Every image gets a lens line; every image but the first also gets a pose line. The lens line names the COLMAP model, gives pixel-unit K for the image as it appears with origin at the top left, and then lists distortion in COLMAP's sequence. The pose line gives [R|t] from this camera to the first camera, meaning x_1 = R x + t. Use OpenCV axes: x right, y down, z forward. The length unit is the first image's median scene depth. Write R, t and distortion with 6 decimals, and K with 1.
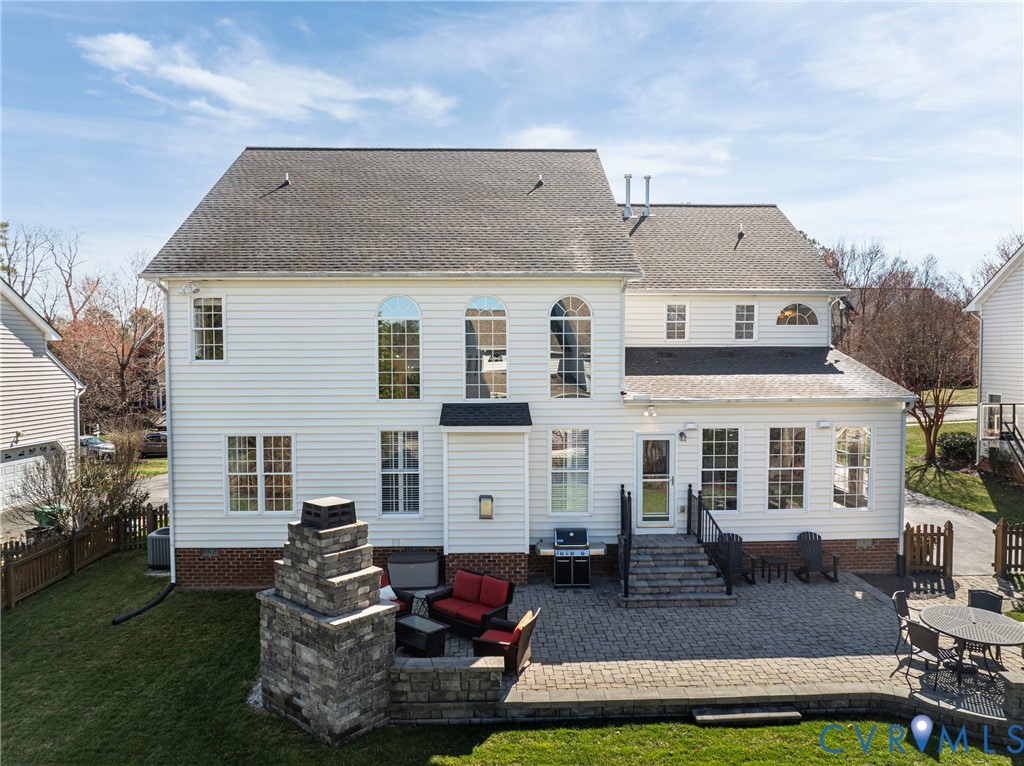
lens RADIAL K [[717.5, 0, 504.2], [0, 717.5, 388.2], [0, 0, 1]] dist [-0.044817, 0.018820]
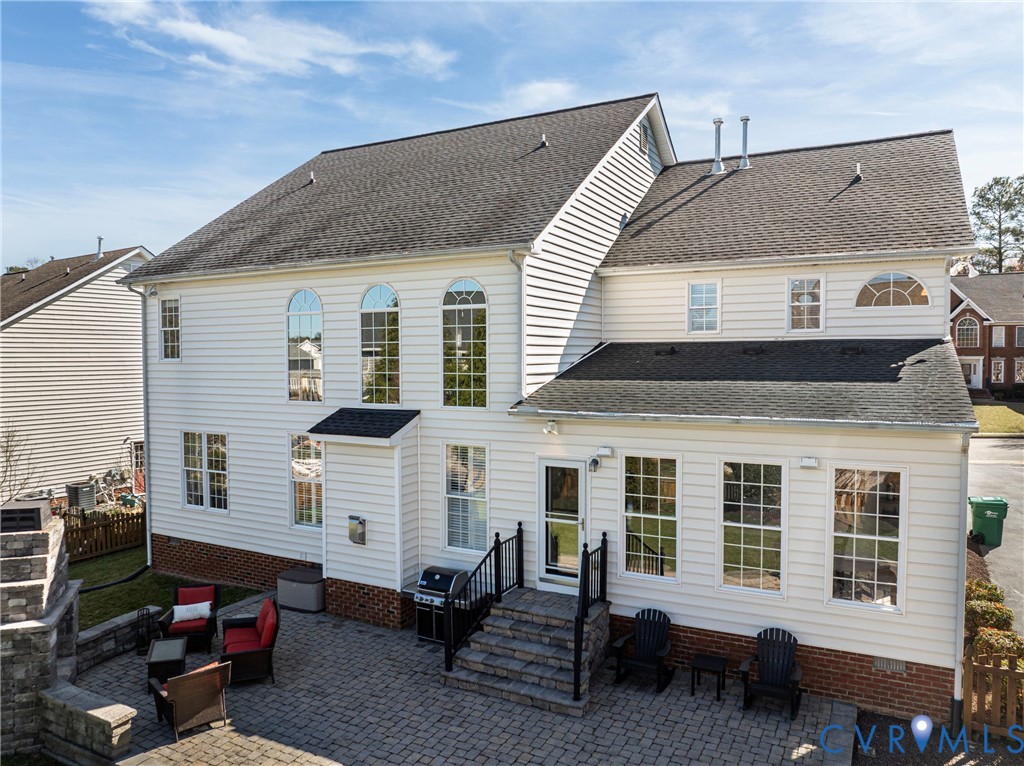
lens RADIAL K [[717.5, 0, 515.1], [0, 717.5, 379.5], [0, 0, 1]] dist [-0.044817, 0.018820]
pose [[0.870623, 0.015840, -0.491695, 0.537021], [-0.020809, 0.999773, -0.004639, -0.013944], [0.491510, 0.014271, 0.870755, 0.329754]]
